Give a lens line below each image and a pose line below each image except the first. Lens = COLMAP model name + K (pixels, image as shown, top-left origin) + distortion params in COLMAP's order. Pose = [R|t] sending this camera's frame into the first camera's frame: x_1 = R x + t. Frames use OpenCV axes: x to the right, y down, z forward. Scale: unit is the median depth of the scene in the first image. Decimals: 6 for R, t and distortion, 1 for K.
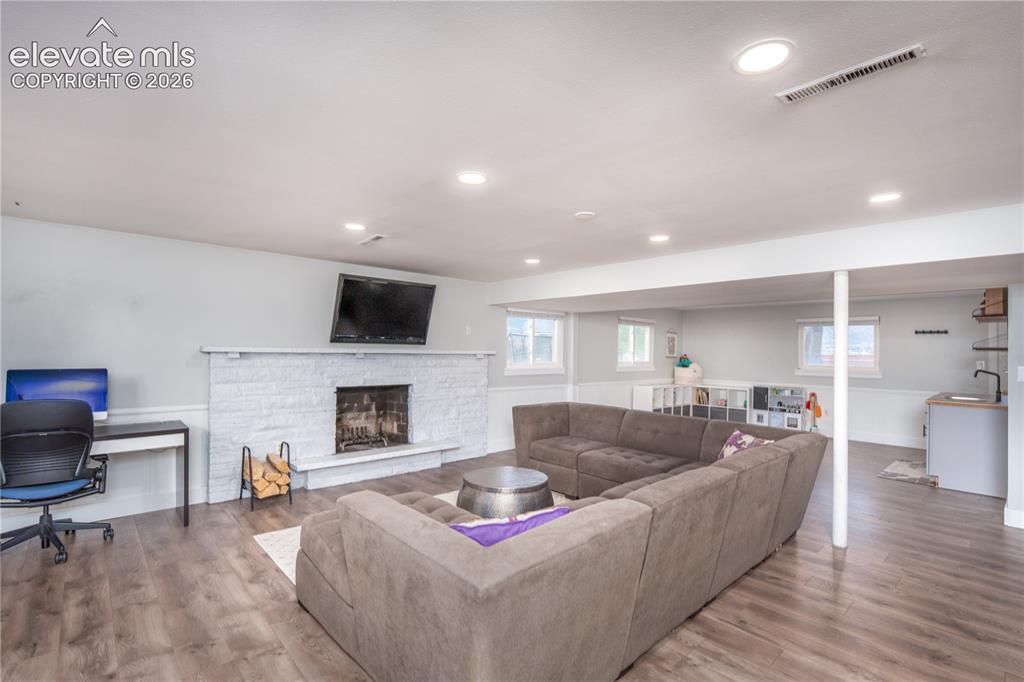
lens RADIAL K [[470.1, 0, 504.0], [0, 470.1, 344.9], [0, 0, 1]] dist [-0.001496, -0.000035]
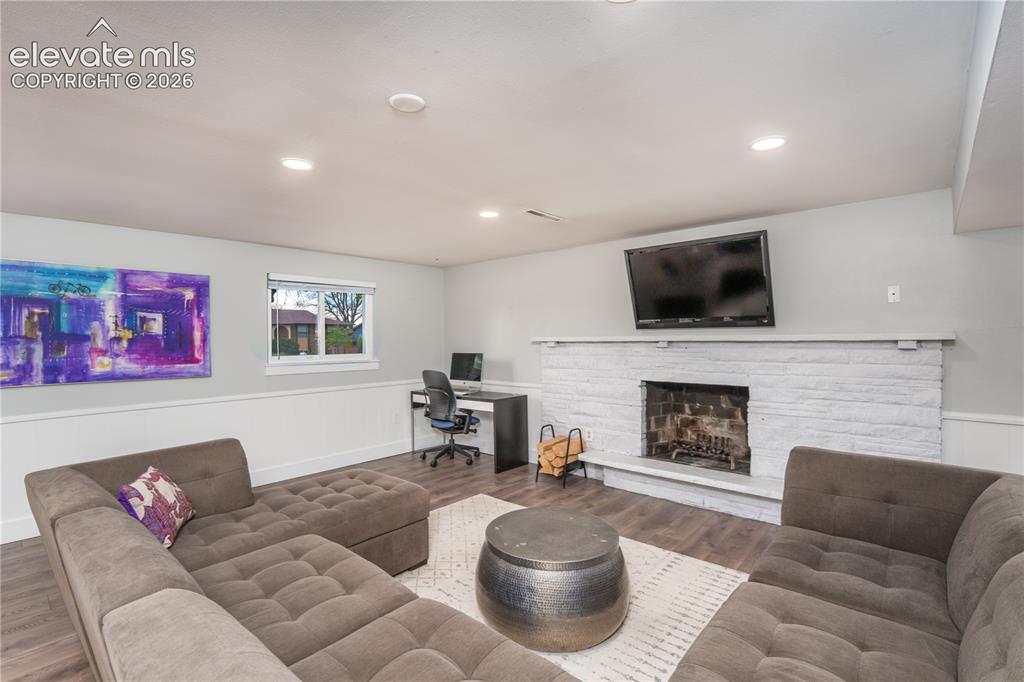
lens RADIAL K [[470.1, 0, 504.0], [0, 470.1, 344.9], [0, 0, 1]] dist [-0.001496, -0.000035]
pose [[0.126533, -0.001790, -0.991961, 0.720913], [0.023688, 0.999719, 0.001218, 0.026964], [0.991679, -0.023652, 0.126540, 0.978376]]
